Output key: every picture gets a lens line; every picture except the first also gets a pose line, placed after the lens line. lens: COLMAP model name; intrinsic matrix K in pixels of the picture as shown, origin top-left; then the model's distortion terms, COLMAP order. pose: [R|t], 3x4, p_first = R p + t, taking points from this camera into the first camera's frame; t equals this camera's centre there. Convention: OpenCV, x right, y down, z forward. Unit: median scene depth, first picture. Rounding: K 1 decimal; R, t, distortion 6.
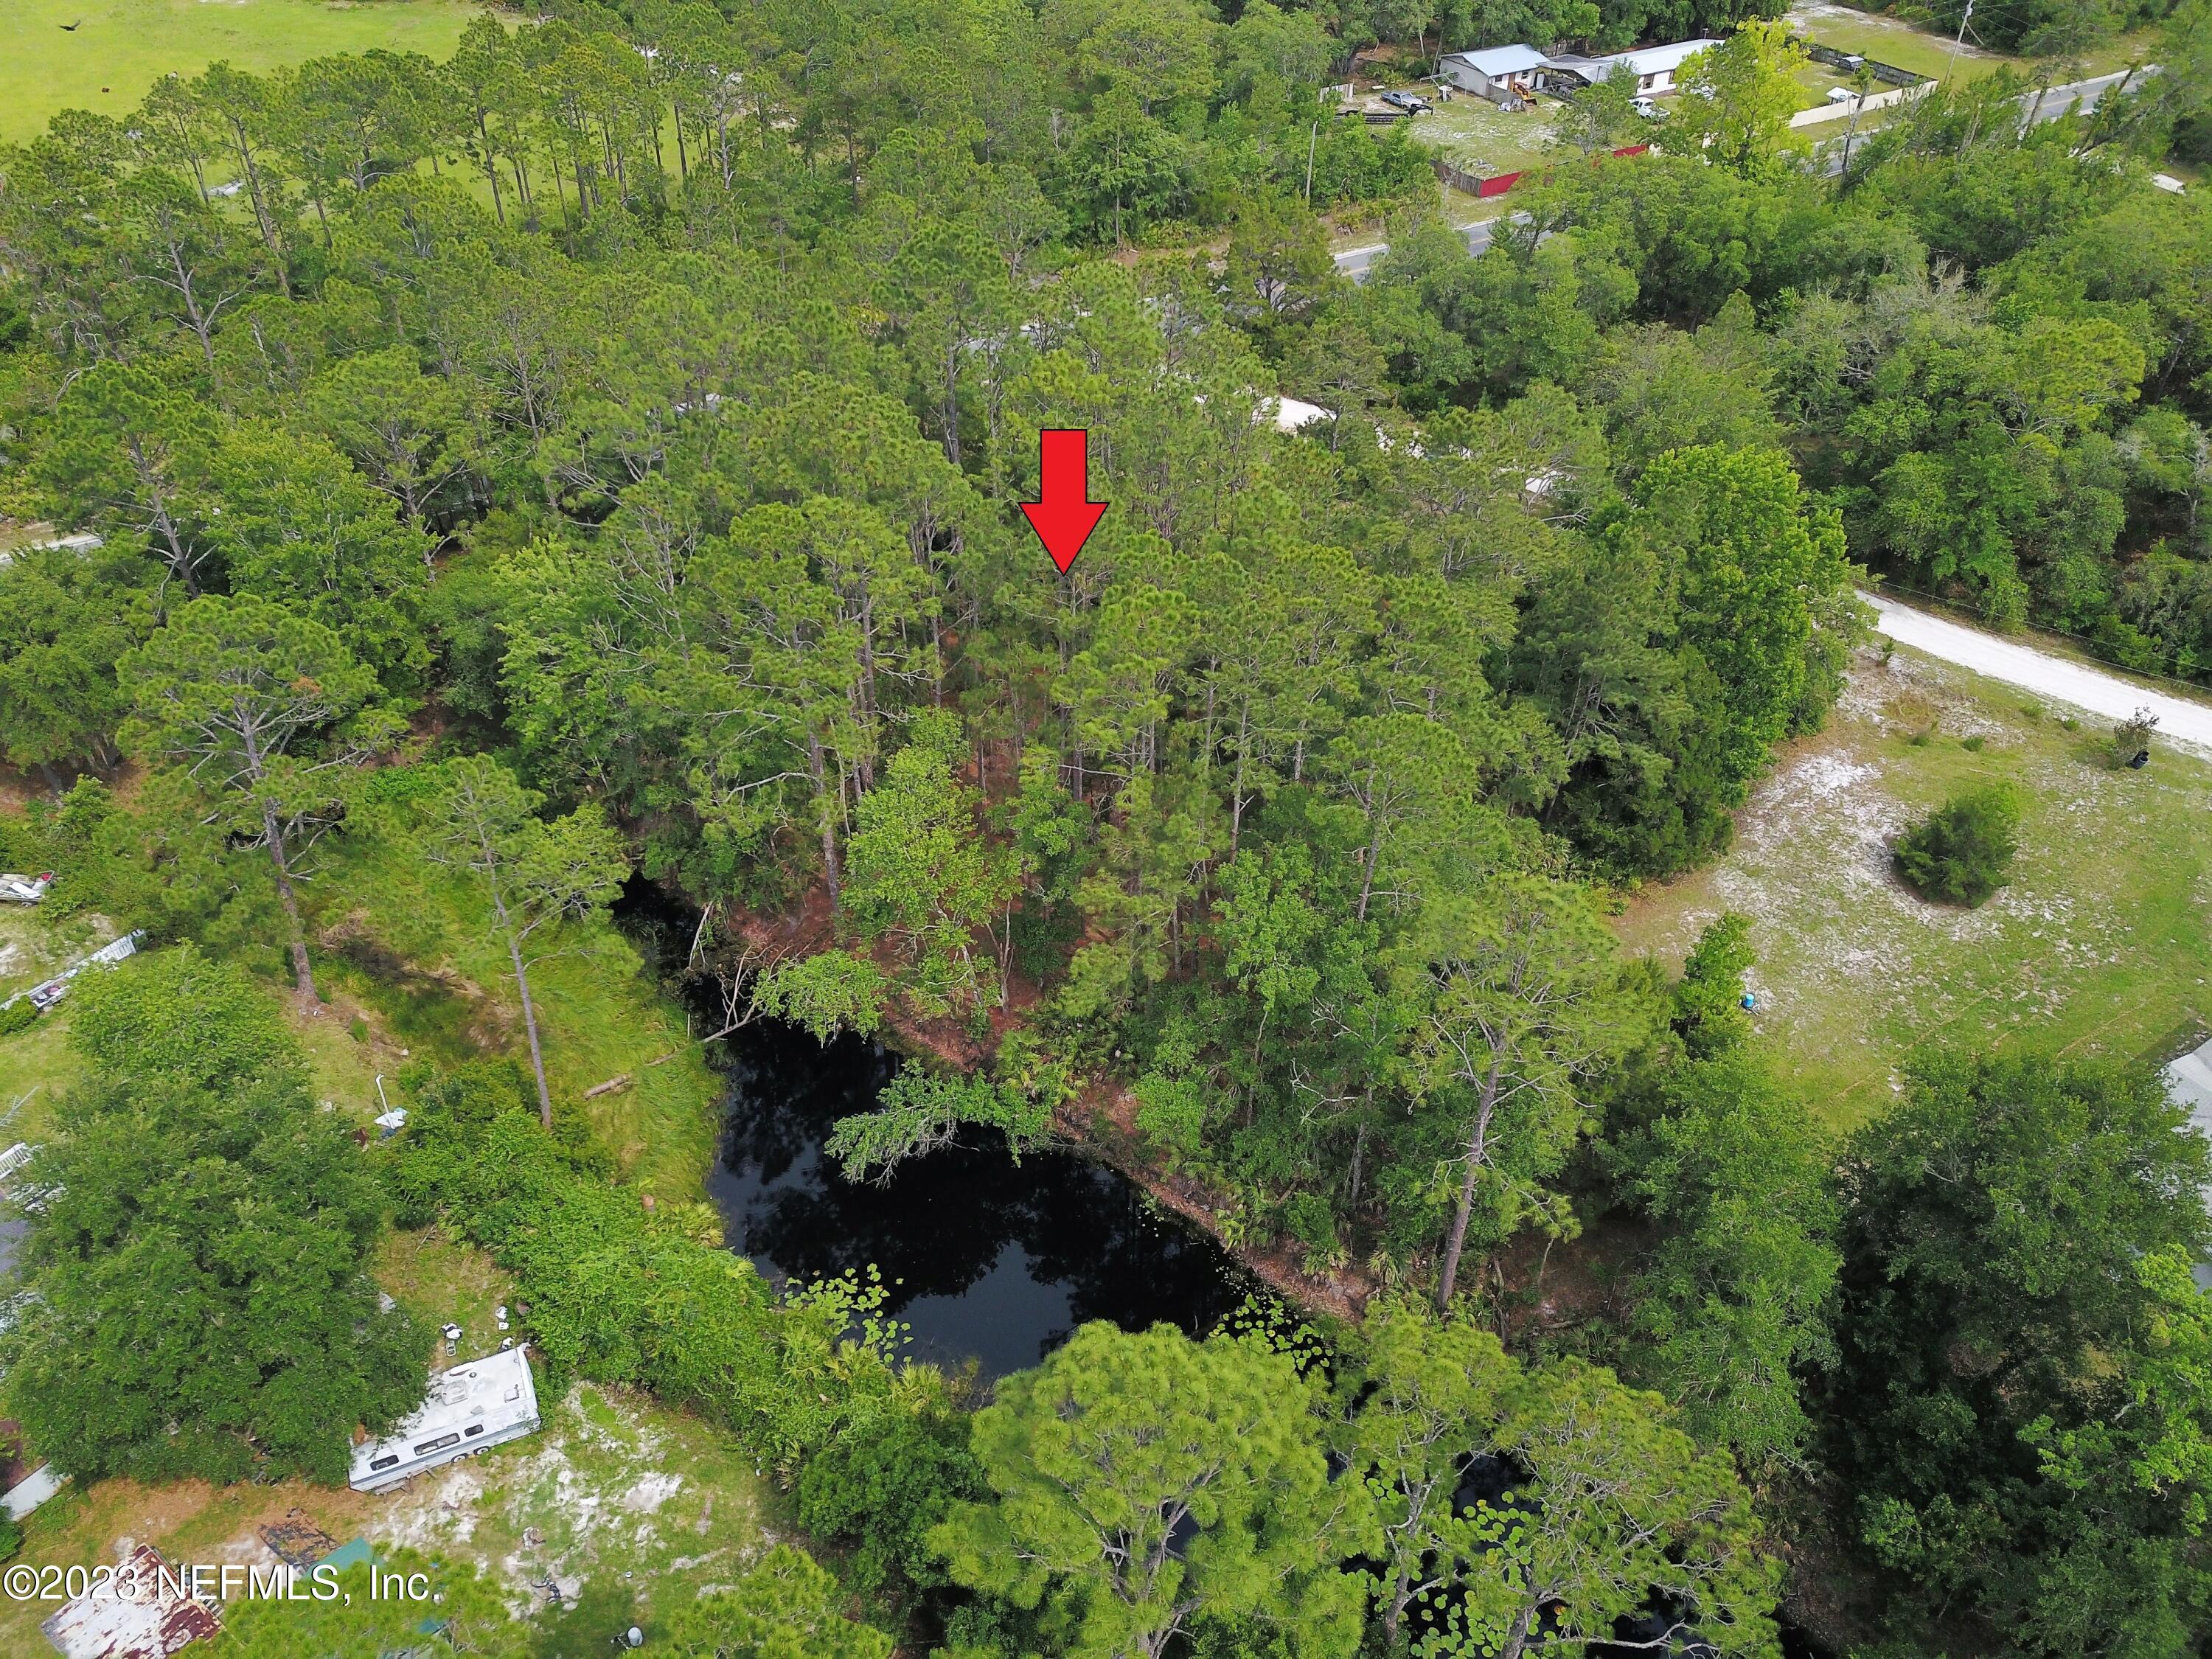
lens RADIAL K [[1682.0, 0, 1099.9], [0, 1682.0, 829.5], [0, 0, 1]] dist [0.006925, 0.004847]
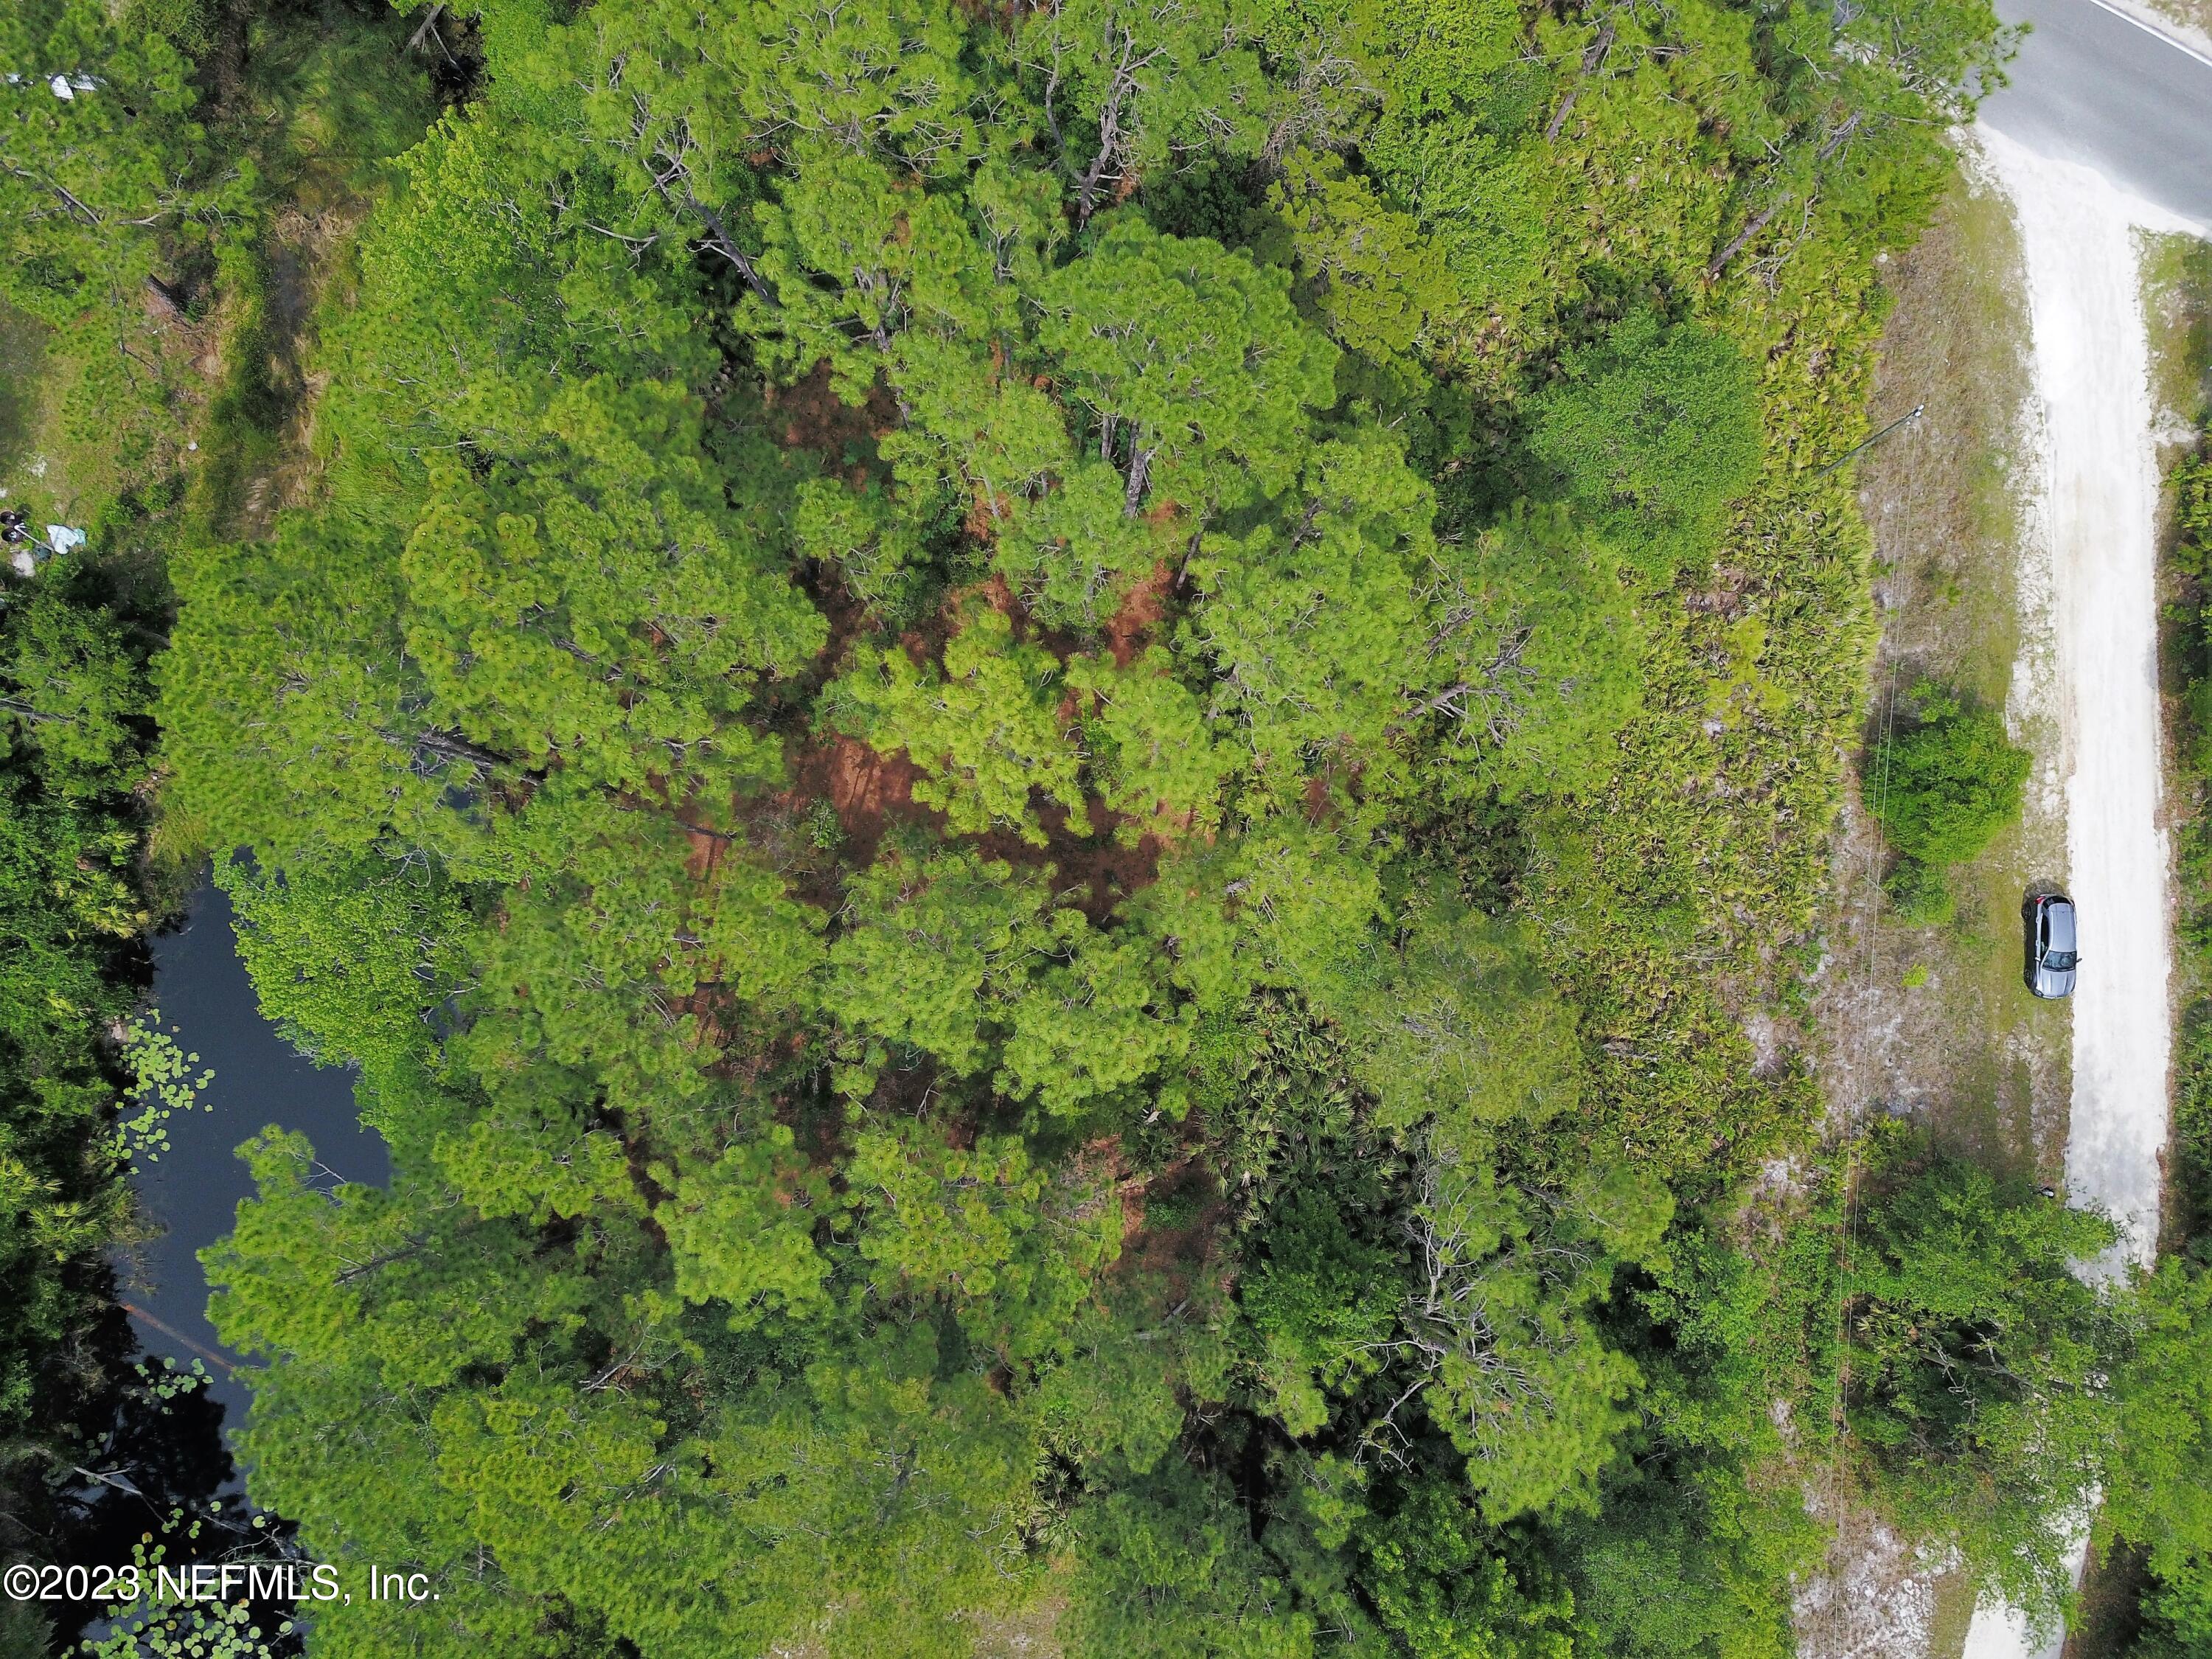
lens RADIAL K [[1686.9, 0, 1120.9], [0, 1686.9, 832.2], [0, 0, 1]] dist [0.000044, 0.002146]
pose [[0.517214, 0.853469, -0.063874, 0.082428], [-0.564485, 0.396277, 0.724100, -0.820822], [0.643308, -0.338459, 0.686731, 0.736335]]
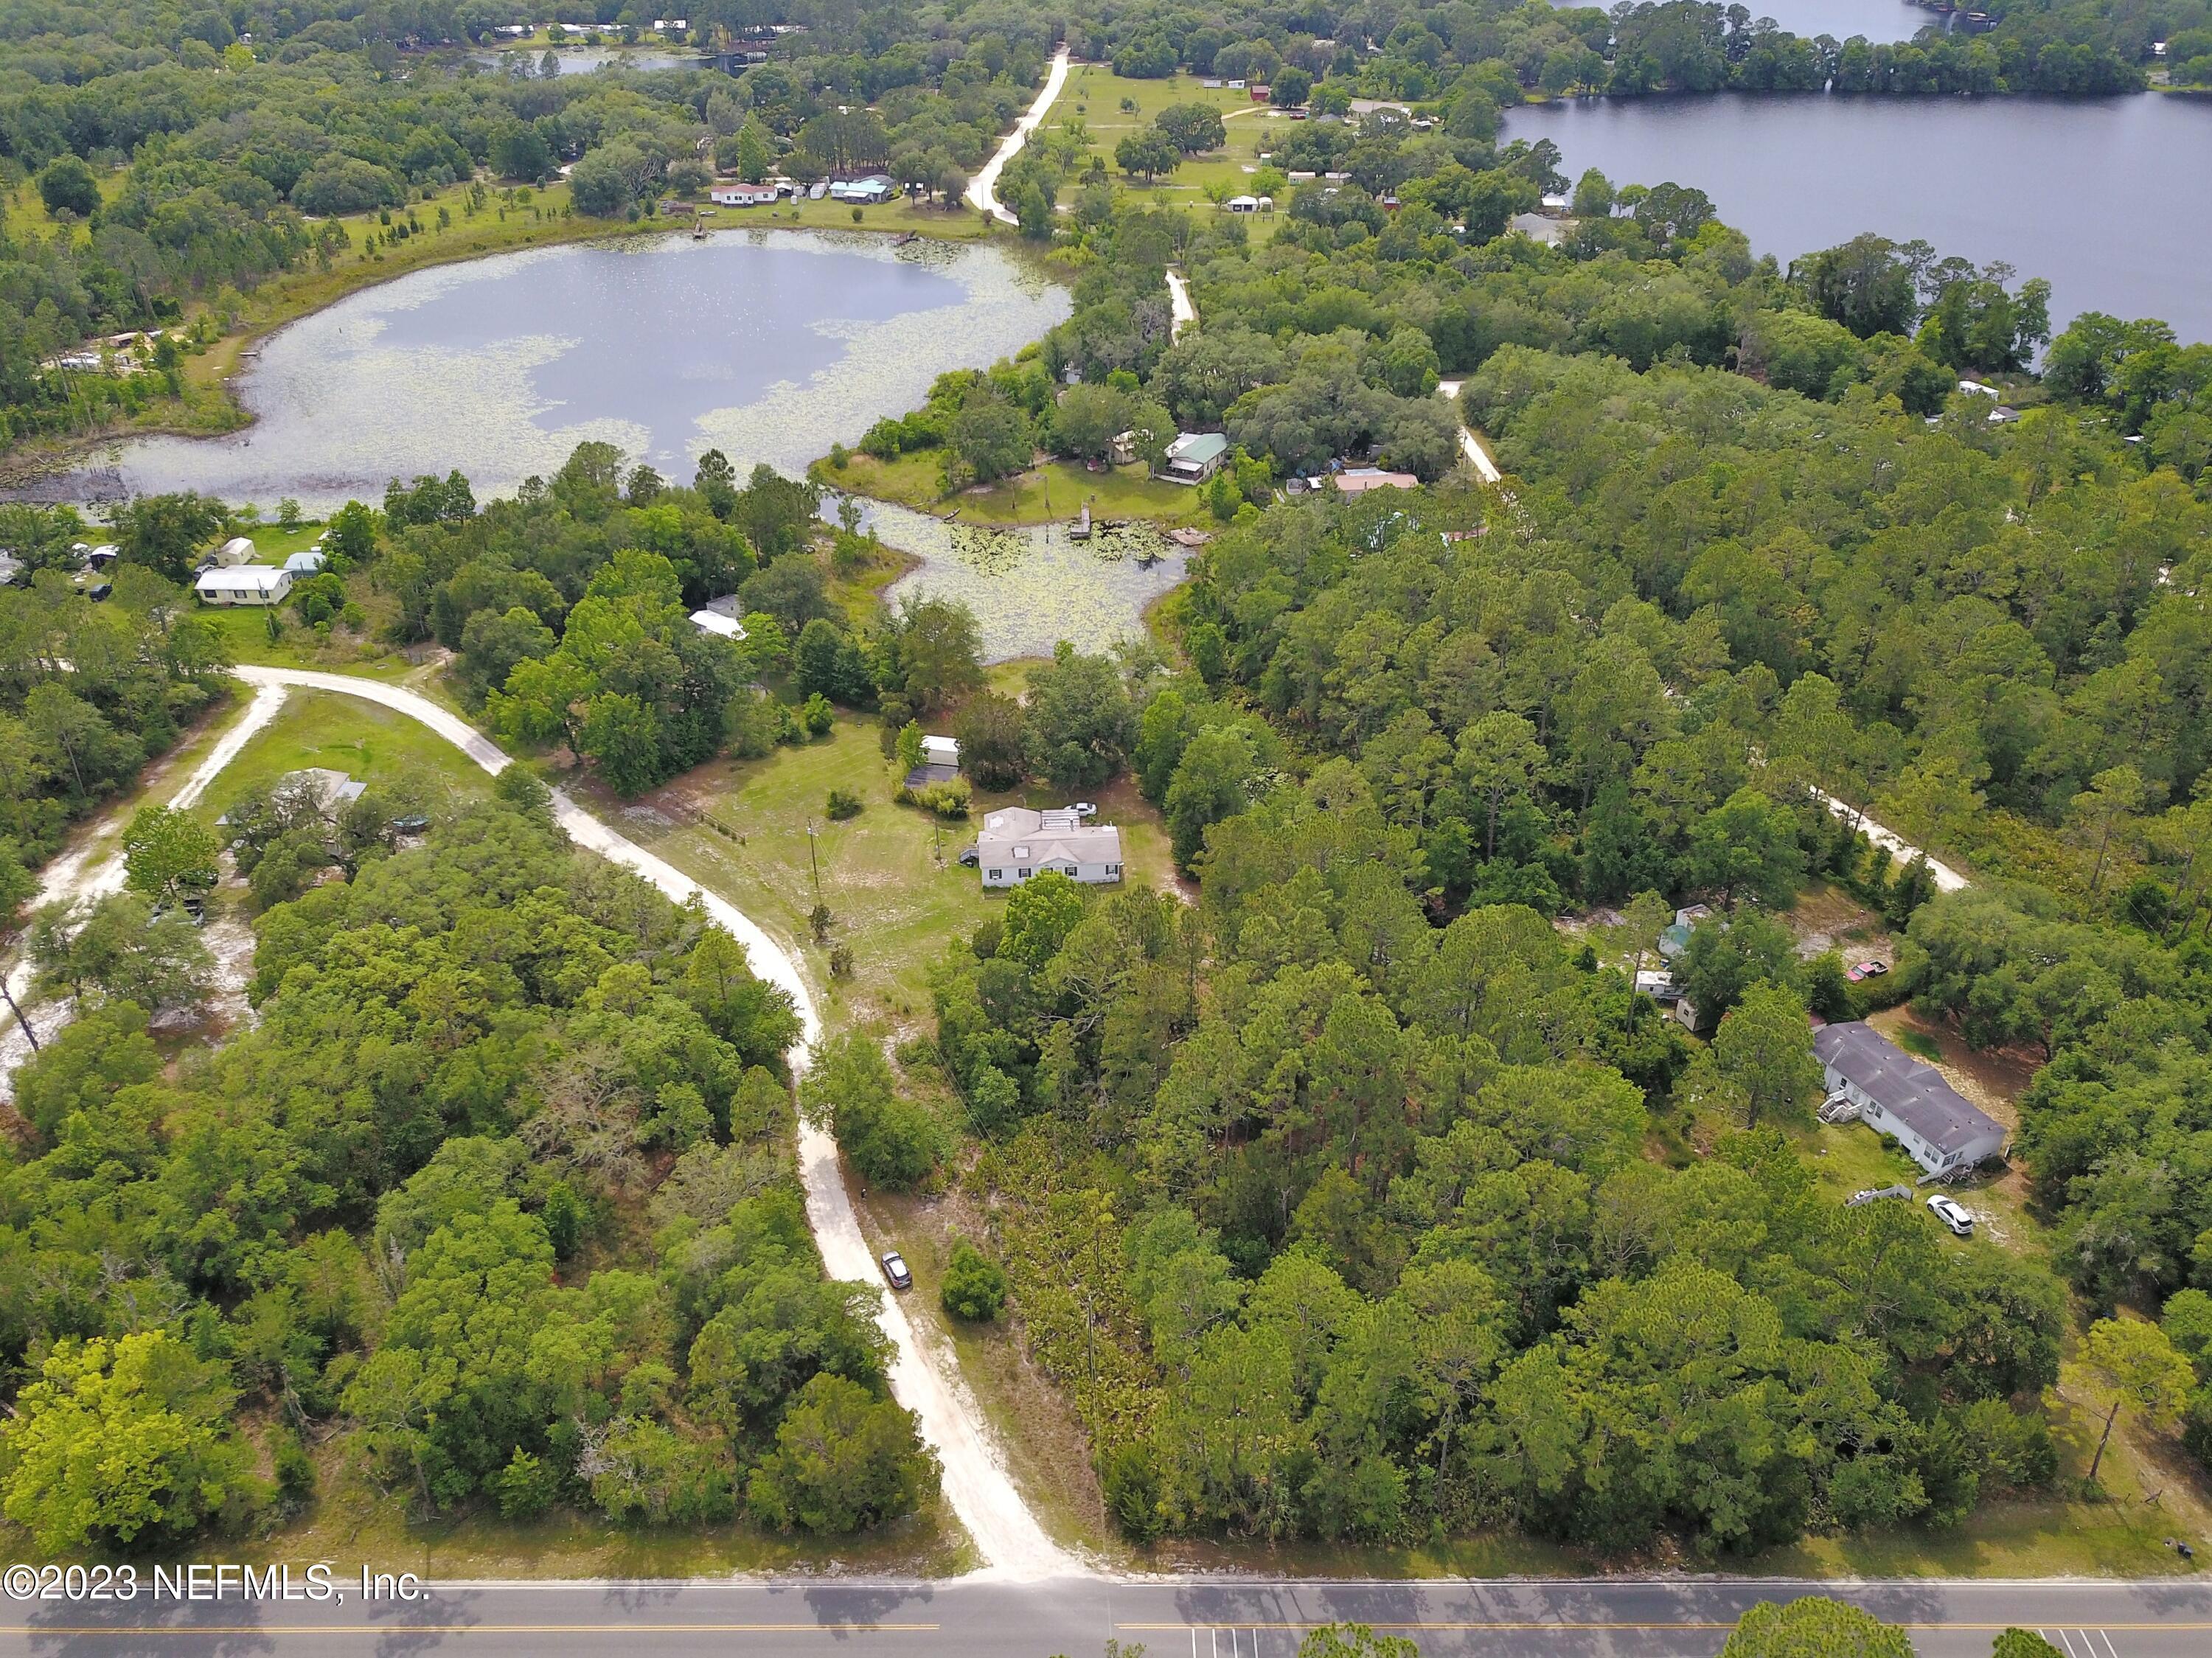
lens RADIAL K [[1686.8, 0, 1120.9], [0, 1686.8, 831.7], [0, 0, 1]] dist [0.000044, 0.002146]
pose [[-0.869885, -0.283877, 0.403378, -0.624508], [0.287340, 0.373063, 0.882190, -2.462692], [-0.400919, 0.883311, -0.242953, 1.672471]]
